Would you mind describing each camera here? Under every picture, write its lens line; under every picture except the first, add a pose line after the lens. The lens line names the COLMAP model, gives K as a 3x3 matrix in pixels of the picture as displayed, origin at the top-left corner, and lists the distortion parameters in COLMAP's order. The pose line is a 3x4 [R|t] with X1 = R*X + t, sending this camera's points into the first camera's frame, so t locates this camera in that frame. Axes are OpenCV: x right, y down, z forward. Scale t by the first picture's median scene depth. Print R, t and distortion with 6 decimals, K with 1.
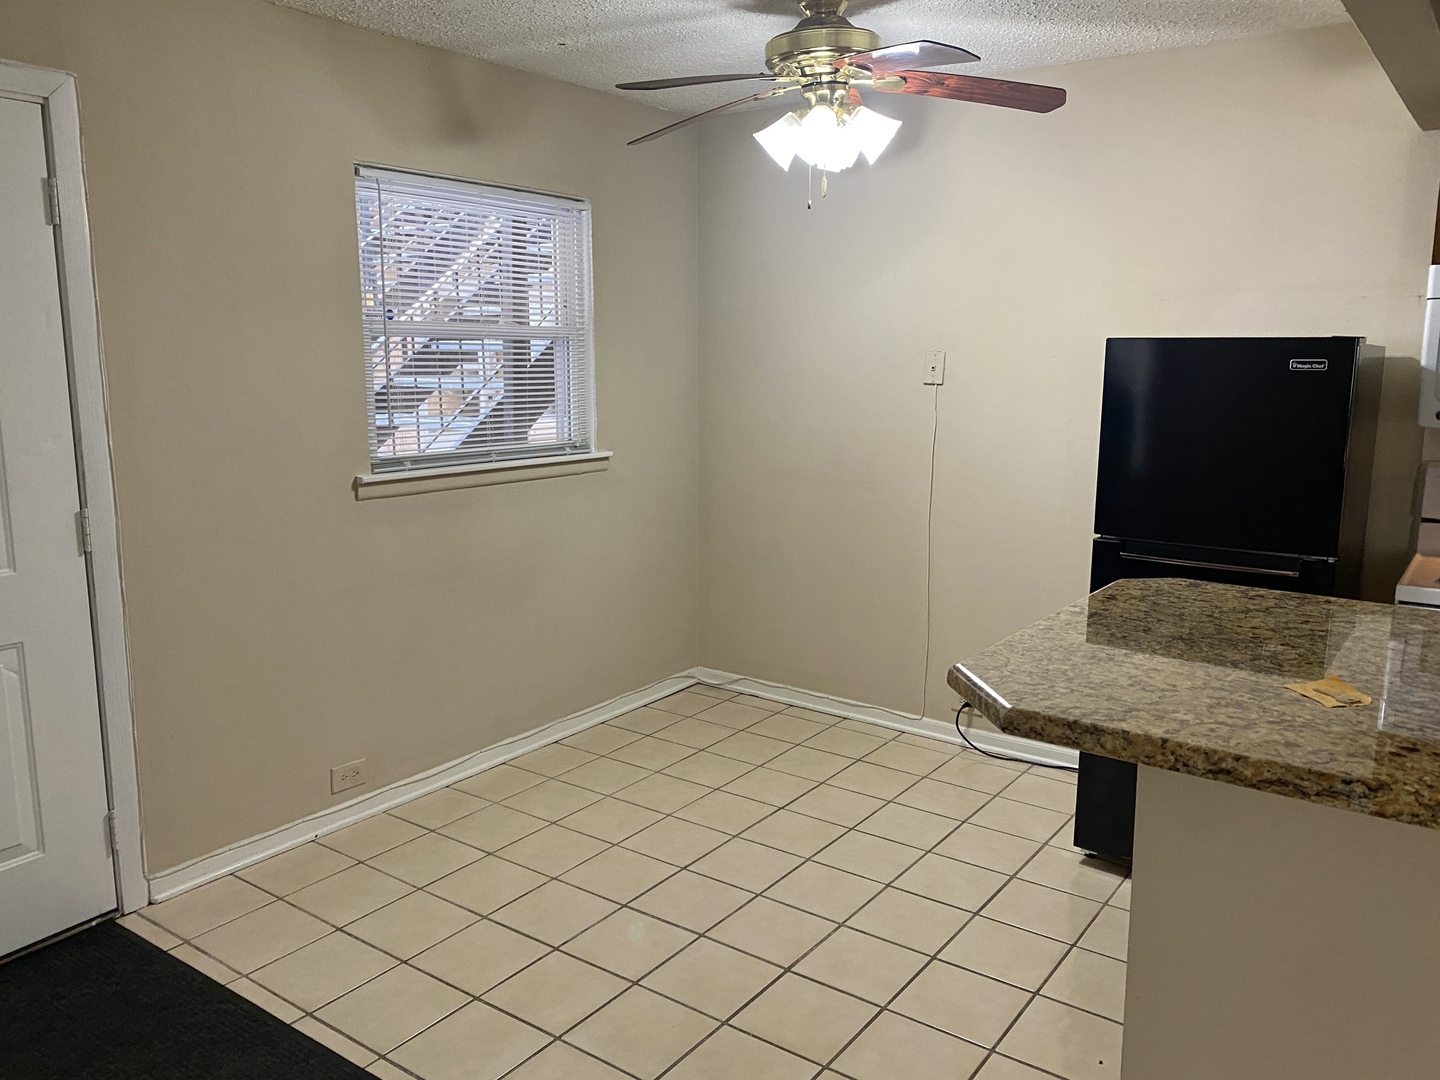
lens RADIAL K [[1110.7, 0, 723.4], [0, 1110.7, 532.2], [0, 0, 1]] dist [0.116940, -0.182162]
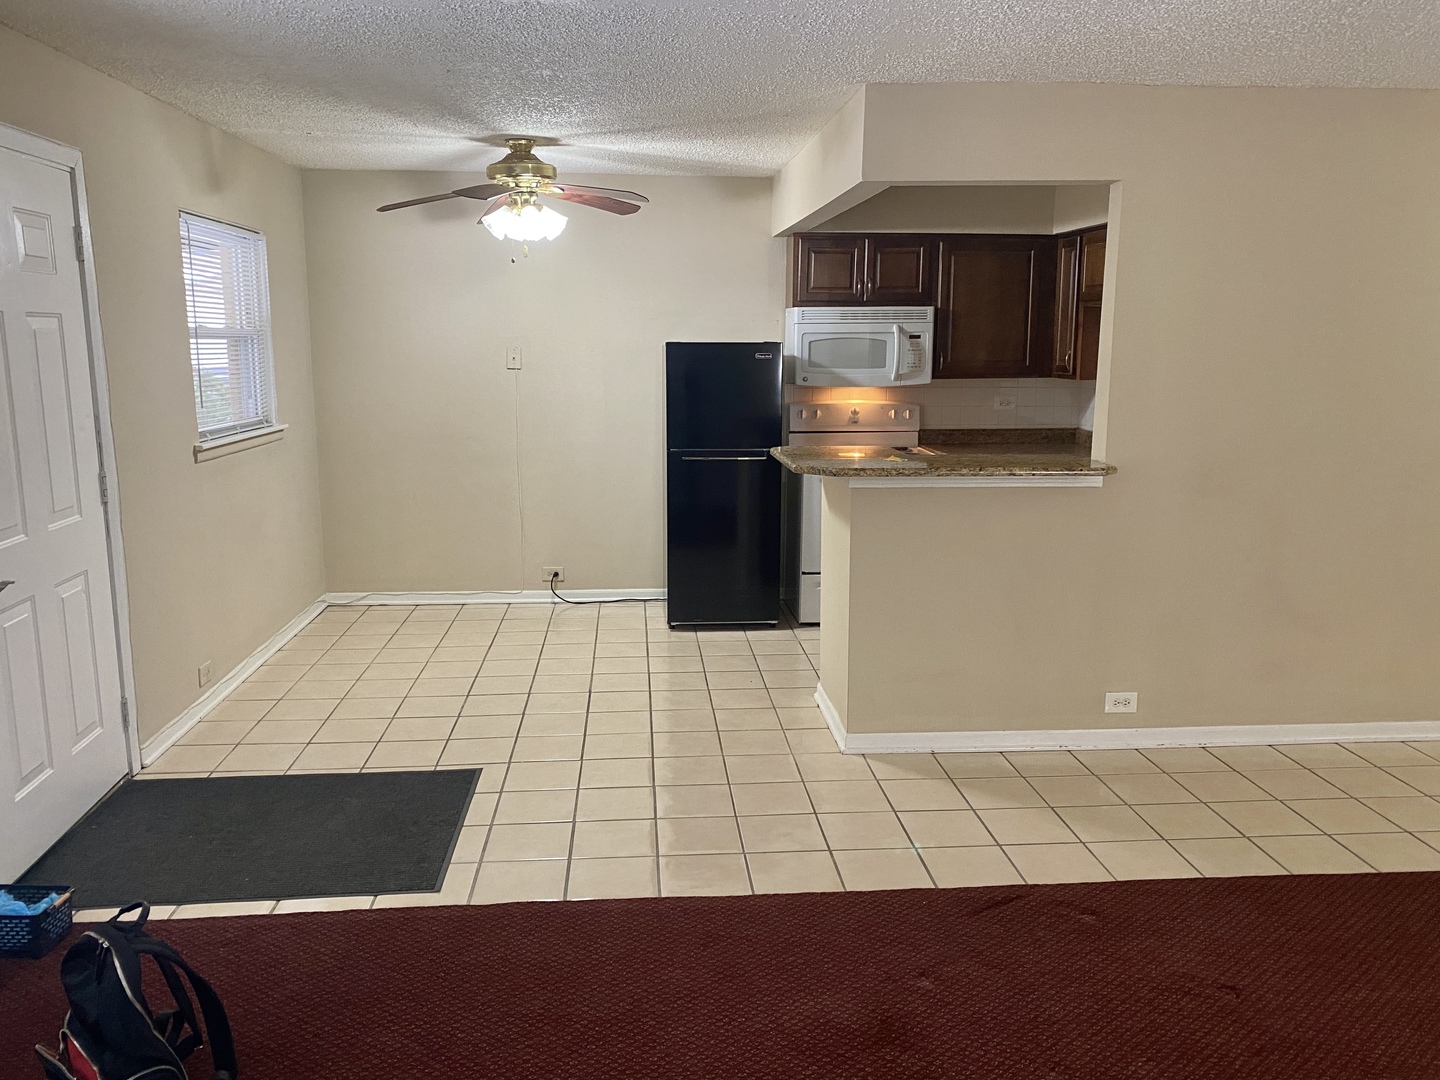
lens RADIAL K [[1110.7, 0, 723.4], [0, 1110.7, 532.2], [0, 0, 1]] dist [0.116940, -0.182162]
pose [[0.763156, -0.113455, 0.636176, -0.711850], [0.107559, 0.993036, 0.048069, 0.055504], [-0.637200, 0.031742, 0.770045, -0.420607]]
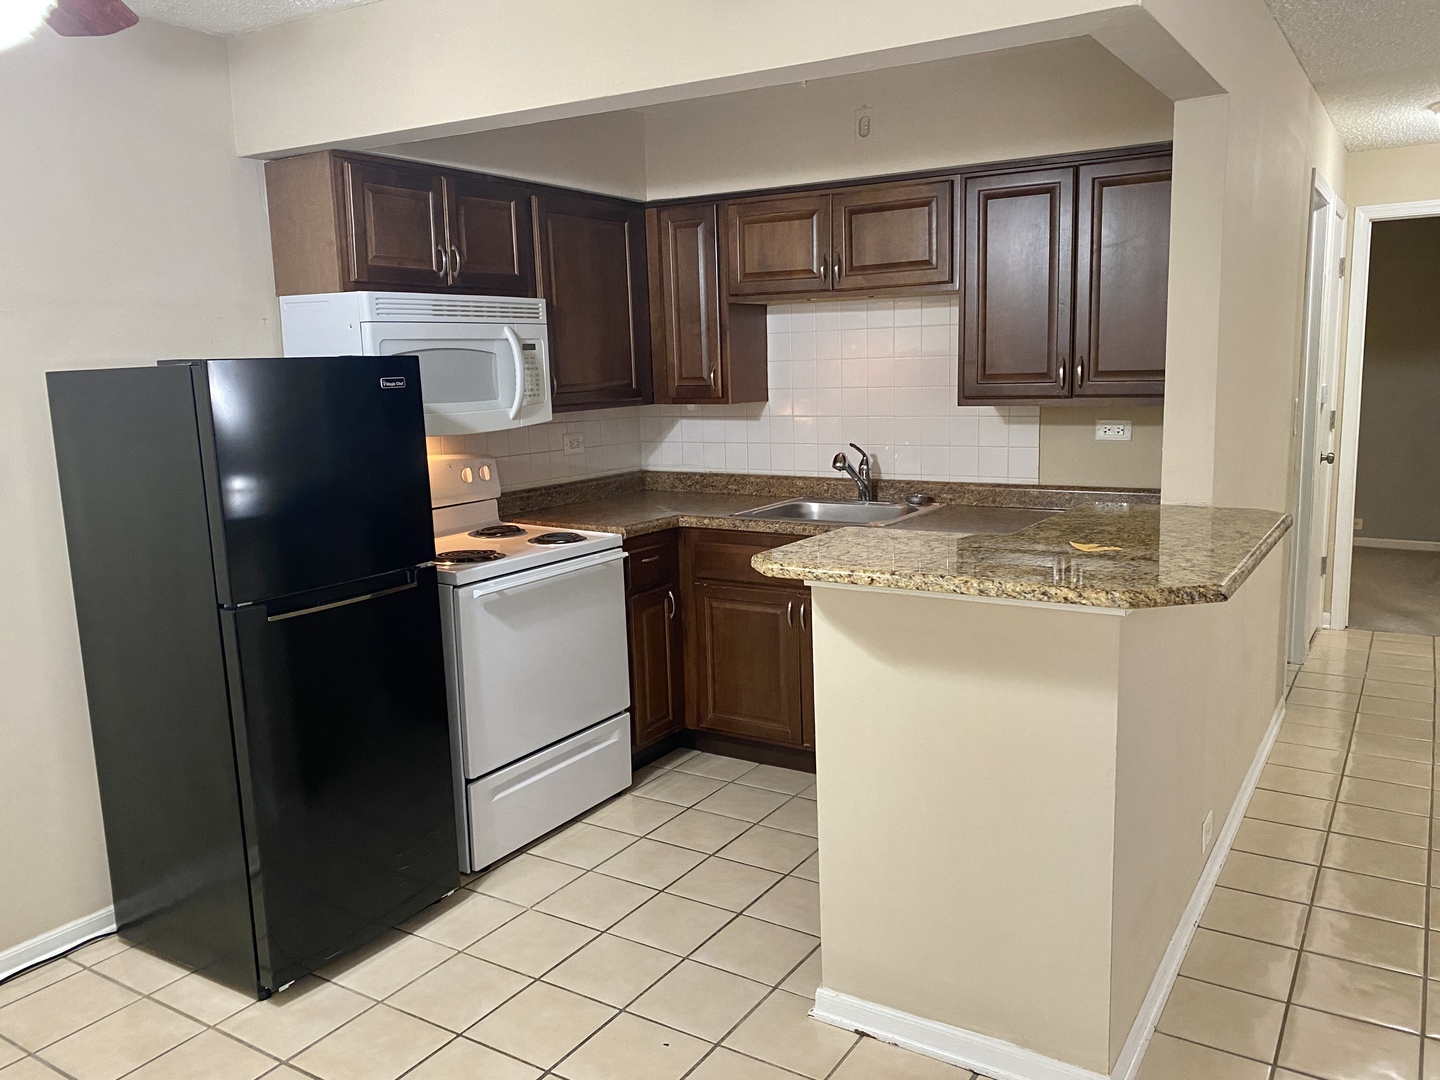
lens RADIAL K [[1110.7, 0, 723.4], [0, 1110.7, 532.2], [0, 0, 1]] dist [0.116940, -0.182162]
pose [[-0.059814, -0.158697, 0.985514, -0.426972], [0.192134, 0.966990, 0.167375, -0.104533], [-0.979544, 0.199362, -0.027349, 0.615937]]
